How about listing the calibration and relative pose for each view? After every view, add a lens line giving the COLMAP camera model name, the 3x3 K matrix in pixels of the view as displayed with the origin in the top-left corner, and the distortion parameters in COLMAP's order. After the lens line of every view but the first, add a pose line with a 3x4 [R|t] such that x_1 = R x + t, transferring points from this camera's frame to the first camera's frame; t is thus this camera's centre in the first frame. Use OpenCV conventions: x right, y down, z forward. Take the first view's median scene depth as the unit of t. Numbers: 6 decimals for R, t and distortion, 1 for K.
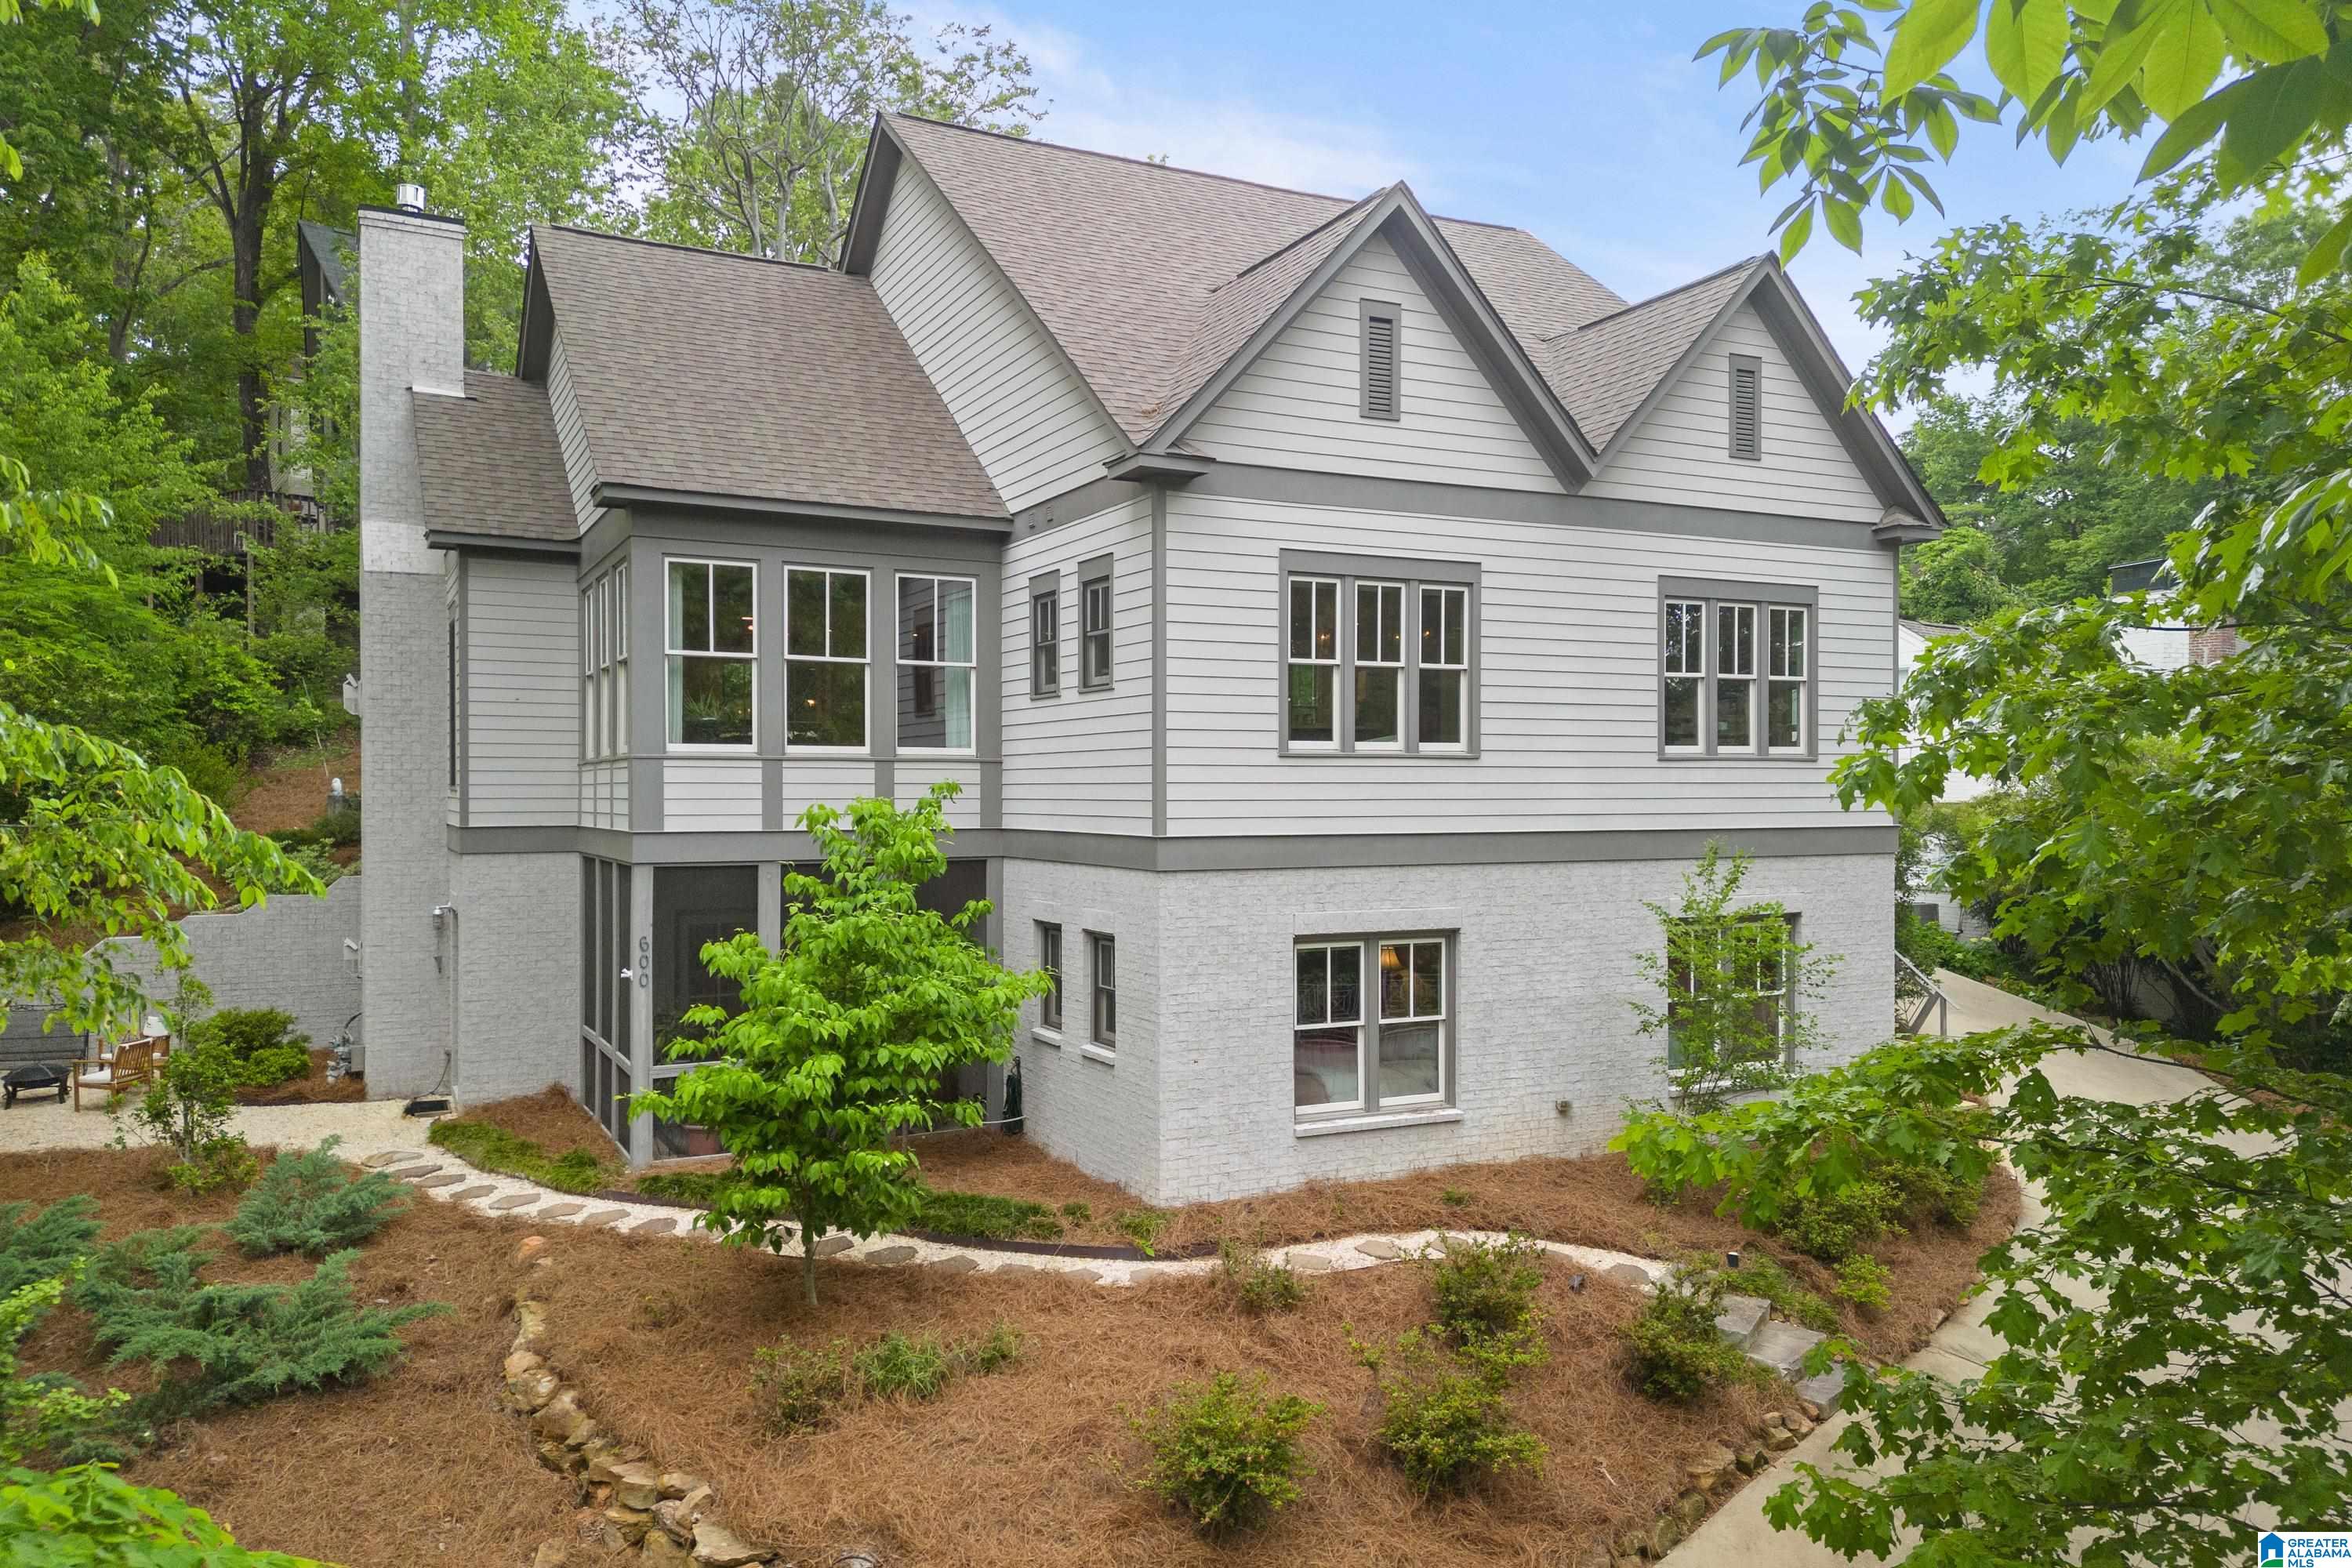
lens RADIAL K [[1713.2, 0, 1191.3], [0, 1713.2, 781.6], [0, 0, 1]] dist [0.041096, -0.046529]
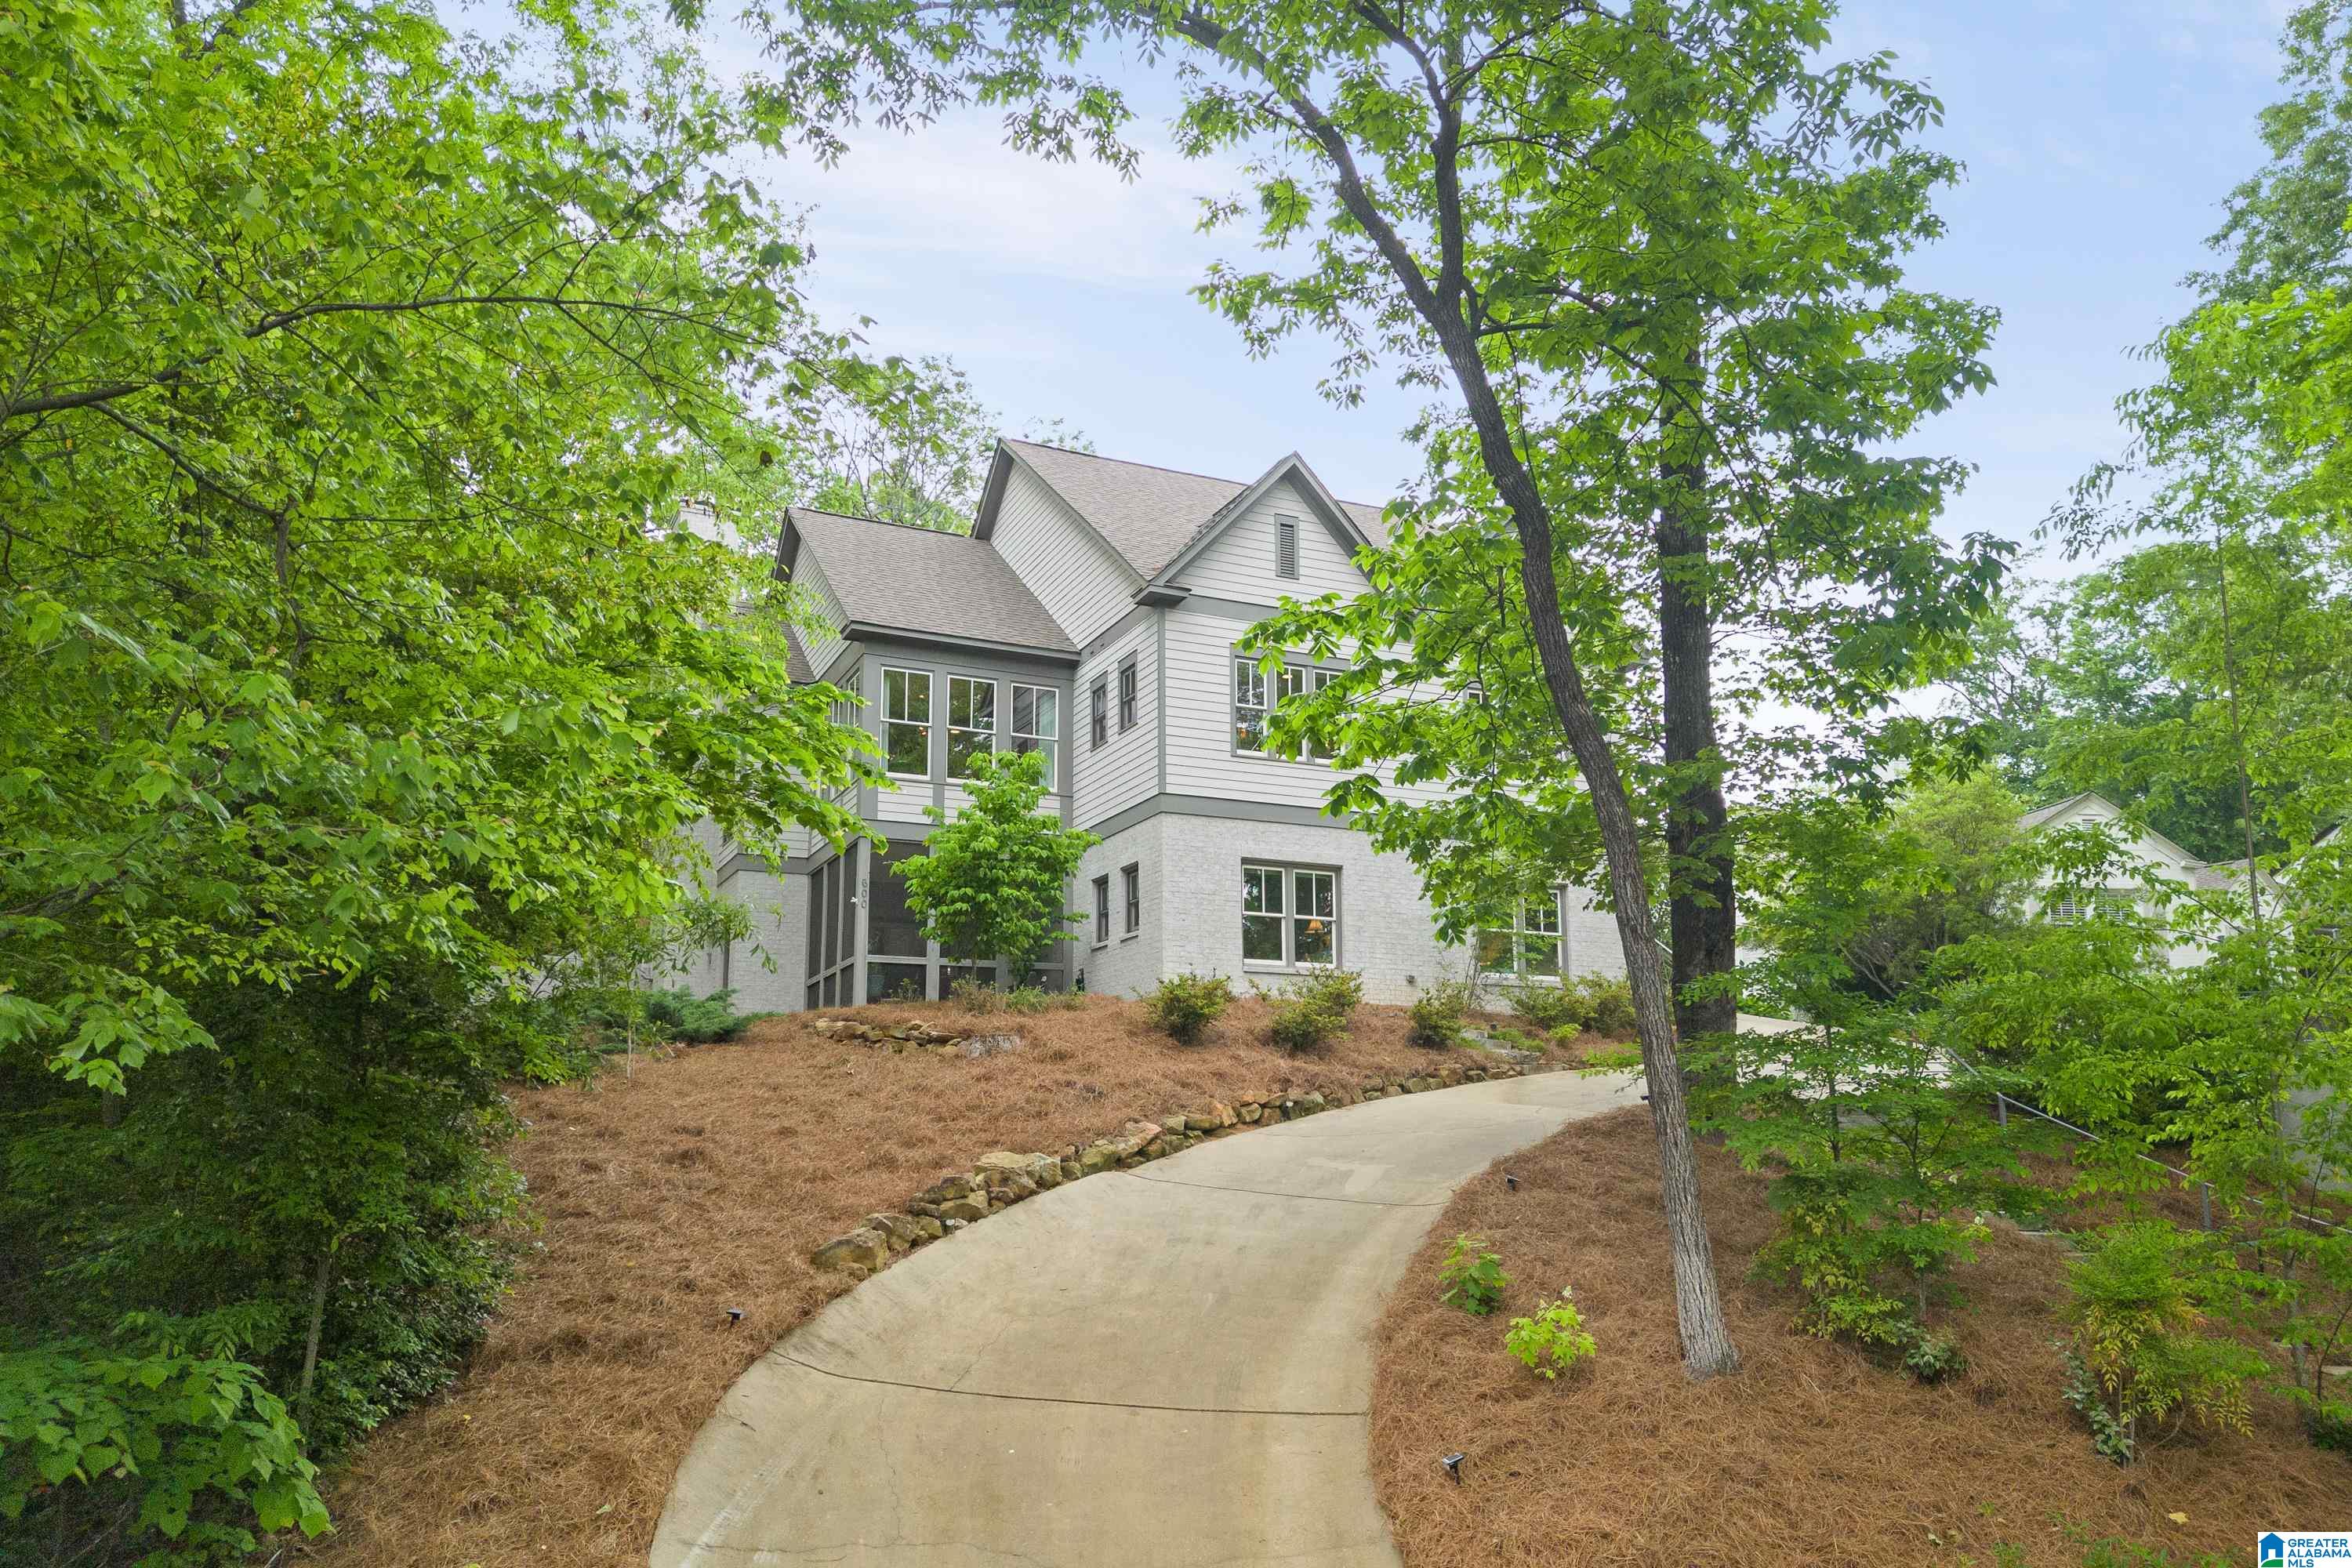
lens RADIAL K [[1713.2, 0, 1191.3], [0, 1713.2, 781.6], [0, 0, 1]] dist [0.041096, -0.046529]
pose [[0.999261, -0.016714, -0.034619, 0.066746], [0.008949, 0.976932, -0.213365, 0.362693], [0.037387, 0.212897, 0.976359, -0.672103]]
